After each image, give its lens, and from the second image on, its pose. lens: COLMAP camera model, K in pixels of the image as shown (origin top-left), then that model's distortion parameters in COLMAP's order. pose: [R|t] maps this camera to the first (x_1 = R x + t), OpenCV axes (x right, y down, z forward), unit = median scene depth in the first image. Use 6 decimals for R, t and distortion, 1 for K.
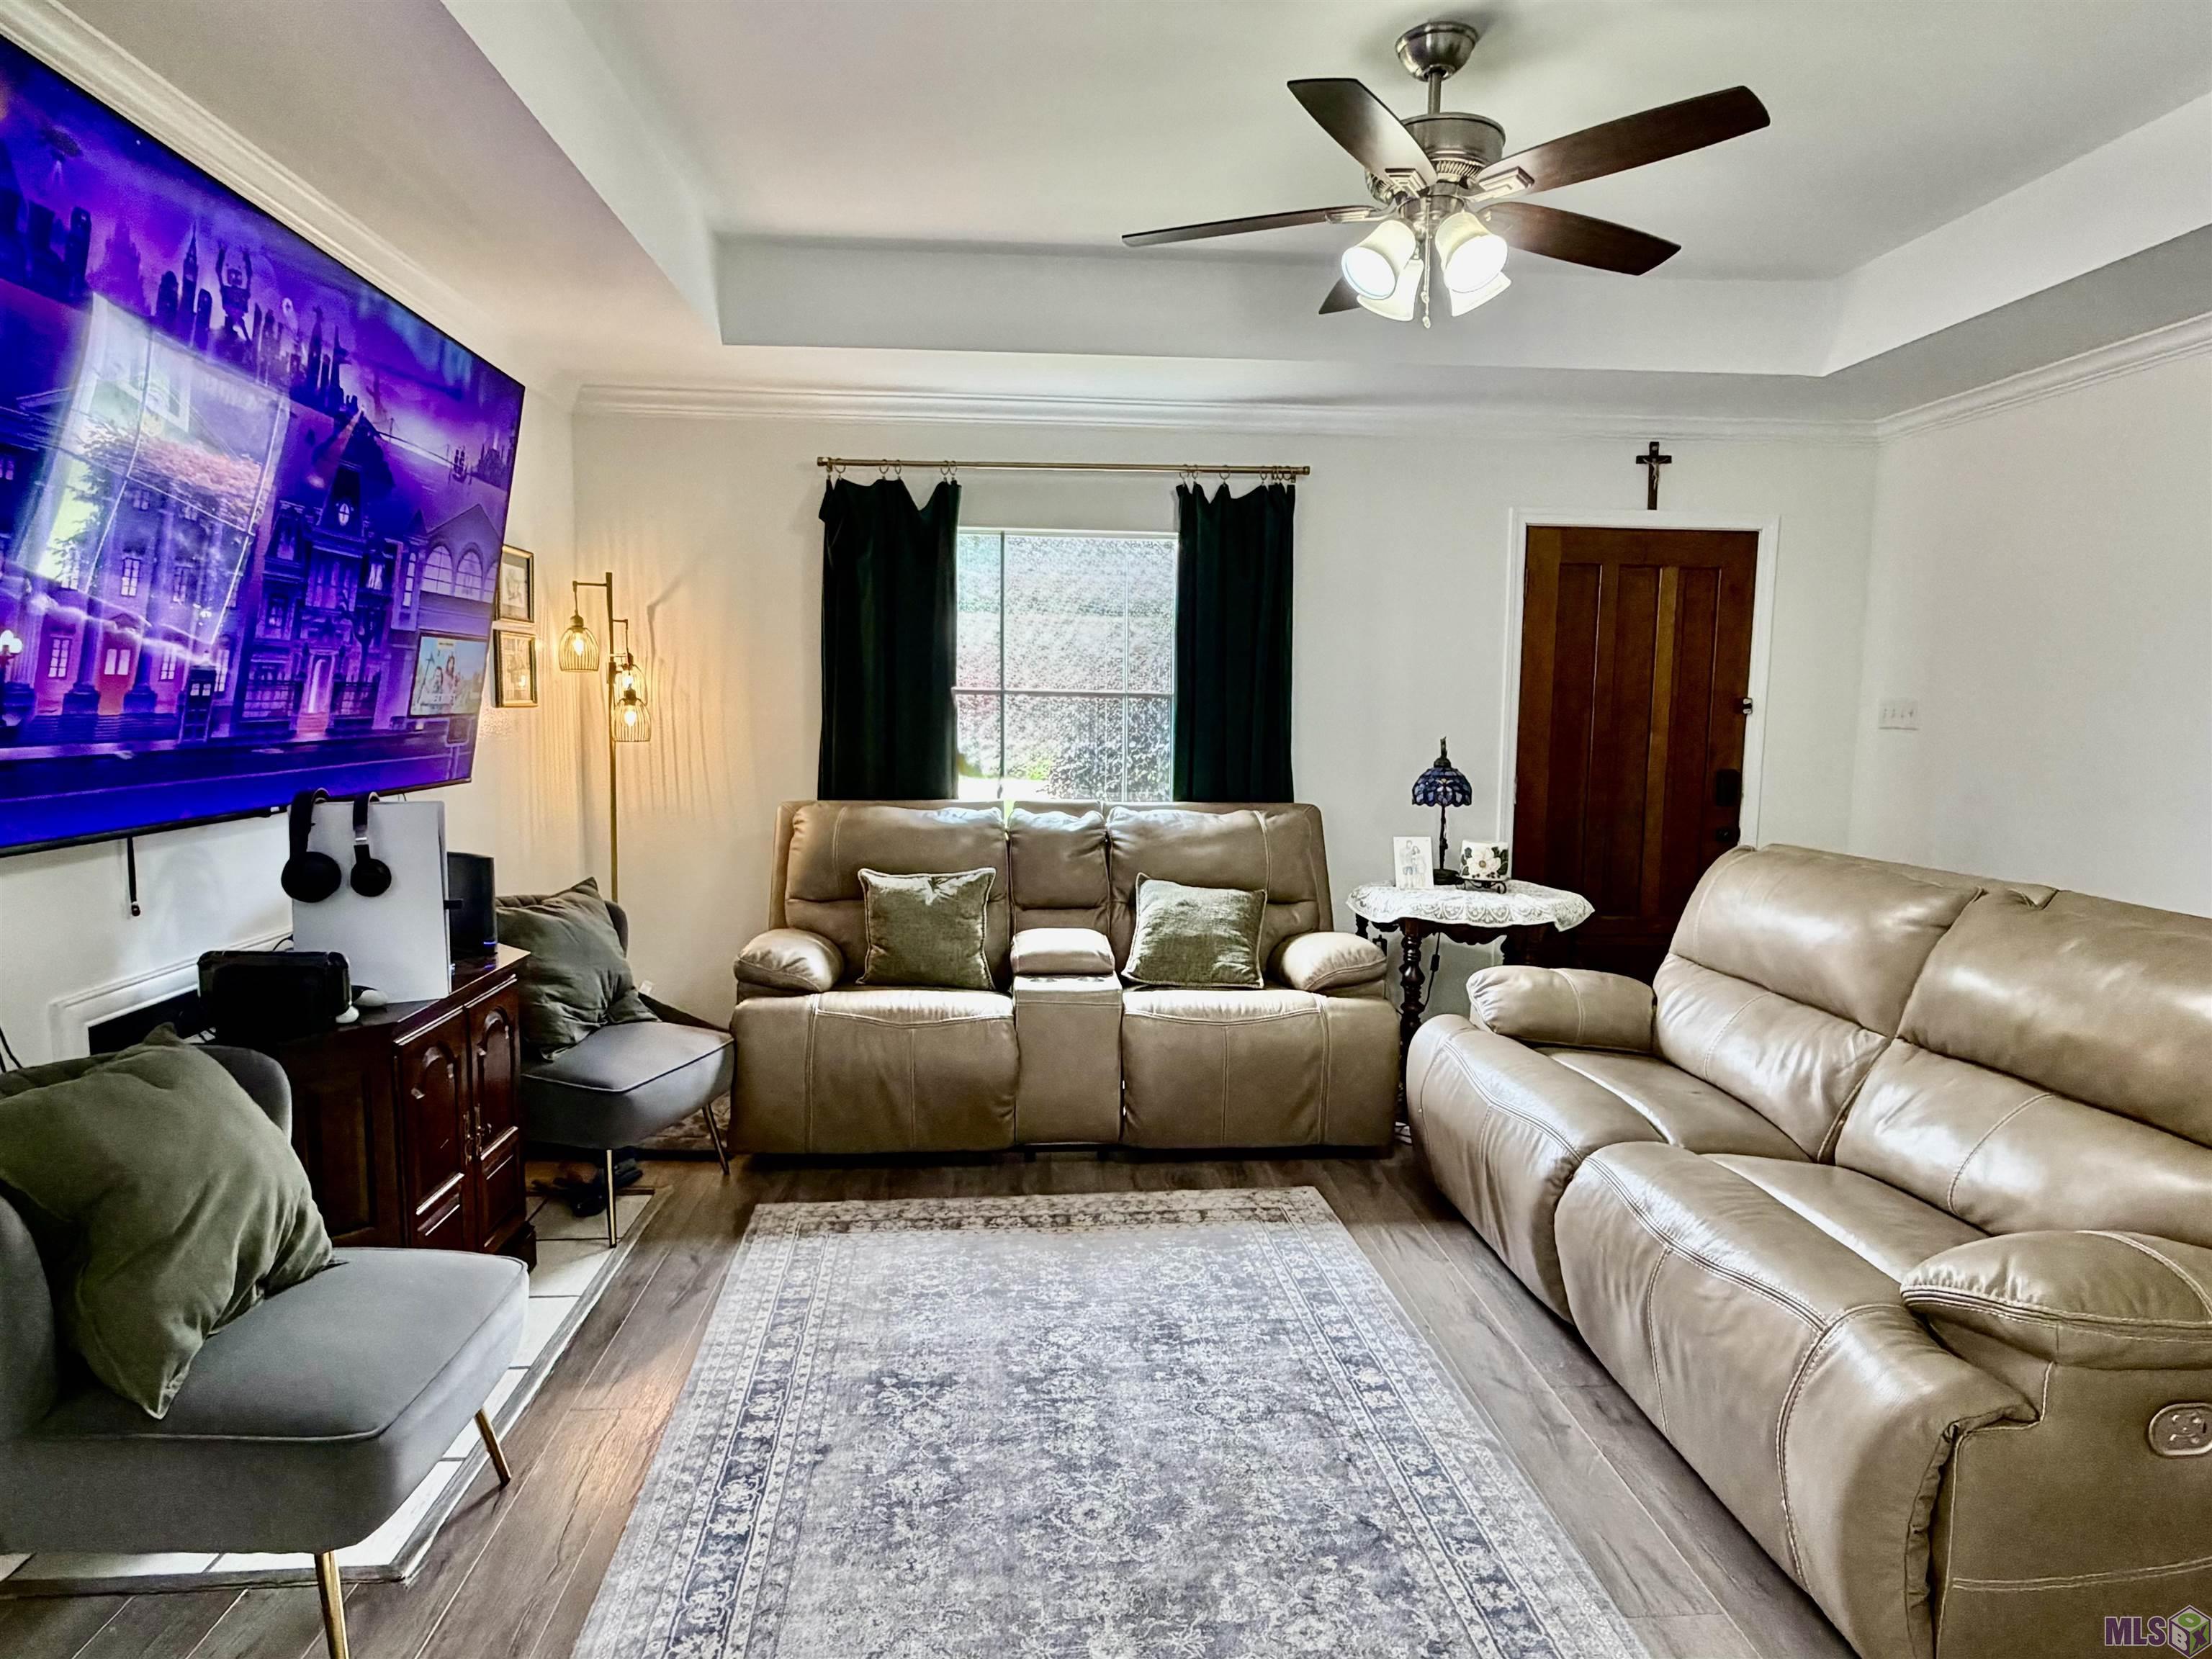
lens RADIAL K [[1262.4, 0, 1106.0], [0, 1262.4, 829.5], [0, 0, 1]] dist [0.015778, 0.000018]
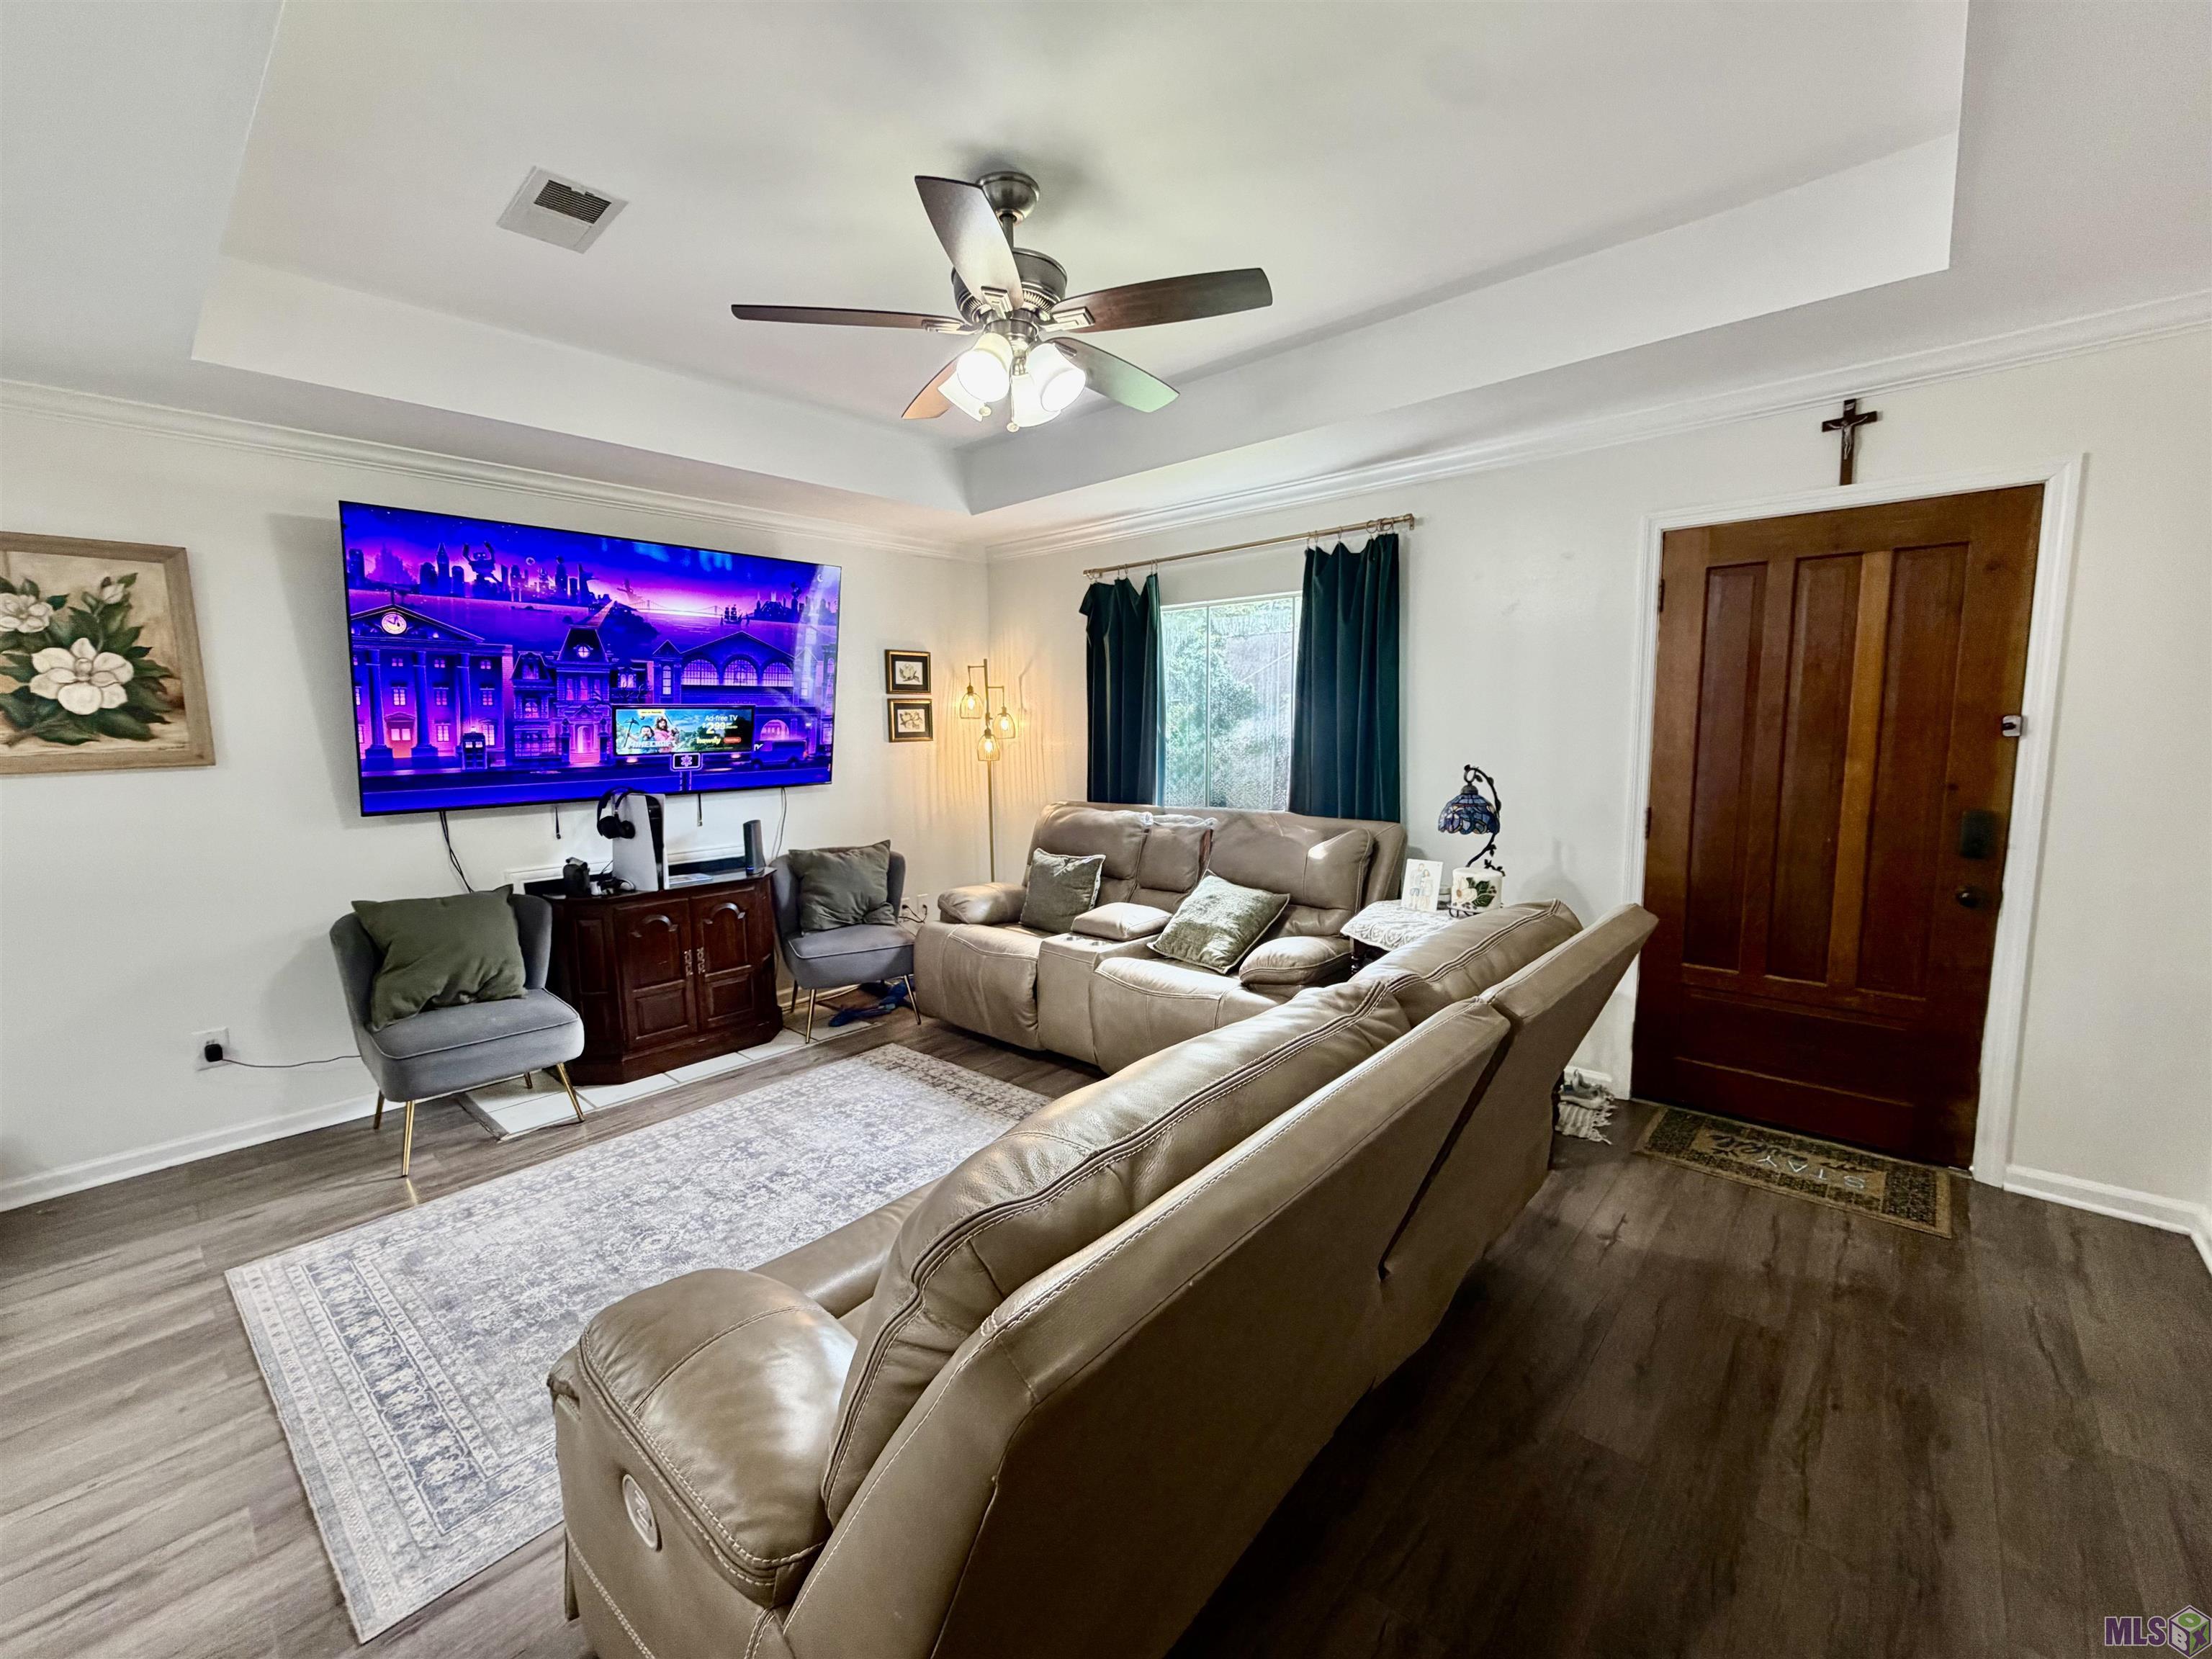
lens RADIAL K [[910.6, 0, 1106.0], [0, 910.6, 829.5], [0, 0, 1]] dist [0.008995, 0.000031]
pose [[0.695979, 0.064038, -0.715201, 0.590719], [-0.052000, 0.997895, 0.038747, -0.034618], [0.716176, 0.010223, 0.697844, 0.284107]]
